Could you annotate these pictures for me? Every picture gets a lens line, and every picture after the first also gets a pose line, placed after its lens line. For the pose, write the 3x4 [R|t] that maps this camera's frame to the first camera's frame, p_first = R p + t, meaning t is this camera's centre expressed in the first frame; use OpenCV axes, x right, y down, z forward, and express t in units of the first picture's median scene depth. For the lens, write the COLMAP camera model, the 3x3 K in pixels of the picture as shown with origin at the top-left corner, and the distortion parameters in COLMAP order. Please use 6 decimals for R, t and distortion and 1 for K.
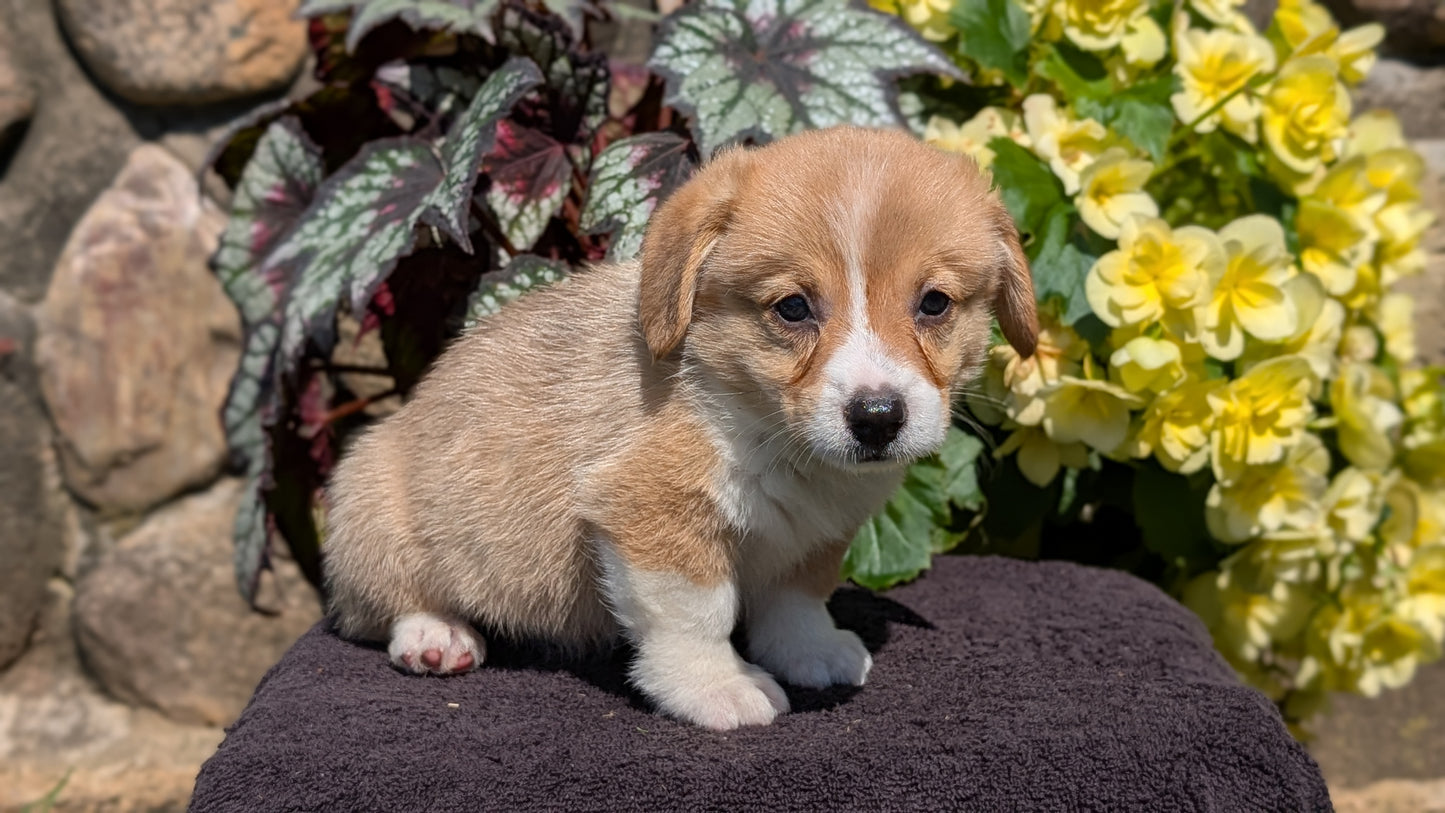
lens RADIAL K [[2200.2, 0, 726.7], [0, 2200.2, 427.4], [0, 0, 1]] dist [-0.028919, 0.000000]
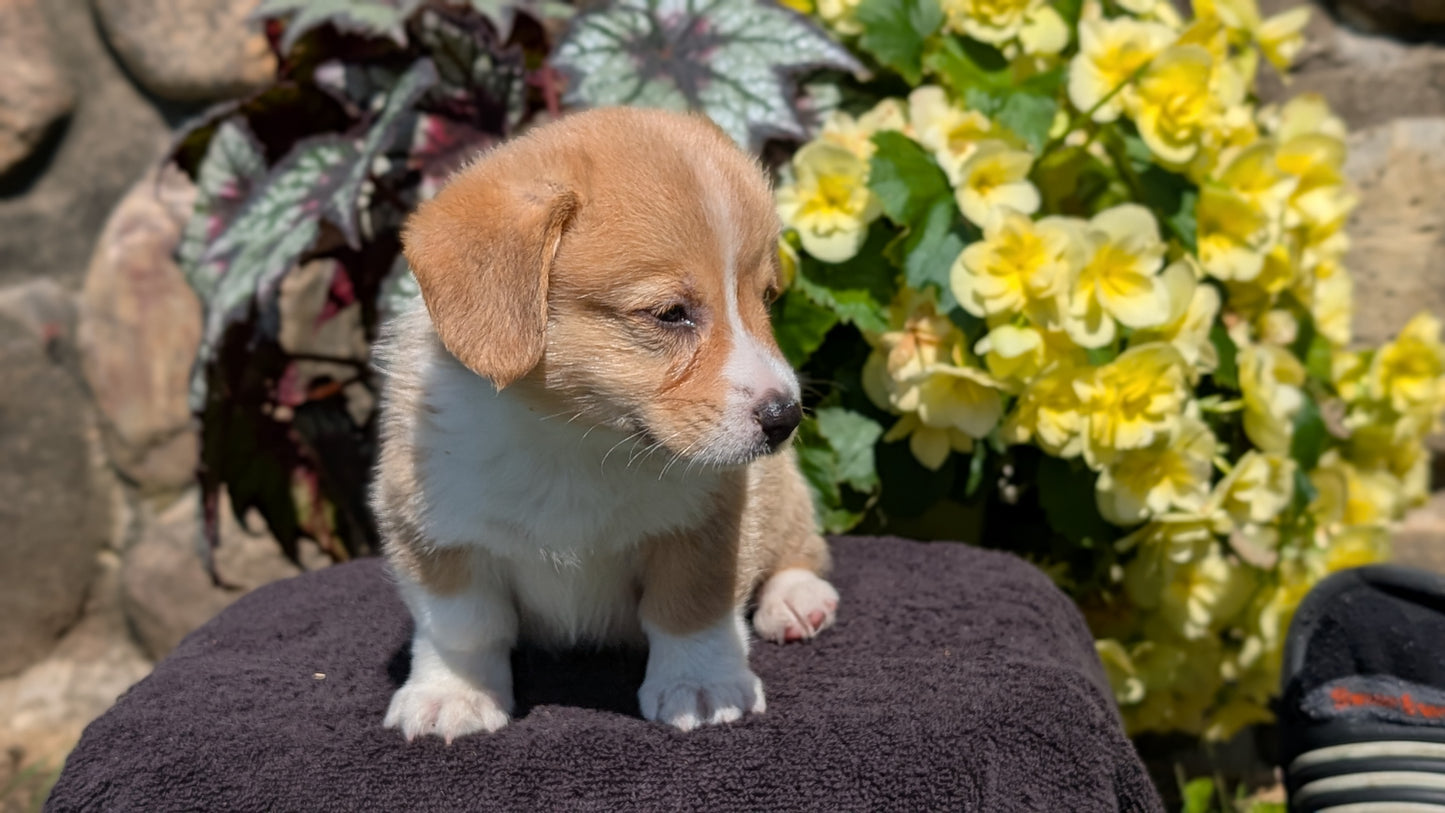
lens RADIAL K [[2200.2, 0, 746.4], [0, 2200.2, 485.3], [0, 0, 1]] dist [-0.028919, 0.000000]
pose [[0.995999, 0.001935, -0.089342, 0.148725], [0.001688, 0.999180, 0.040453, -0.007731], [0.089347, -0.040442, 0.995179, -0.034279]]
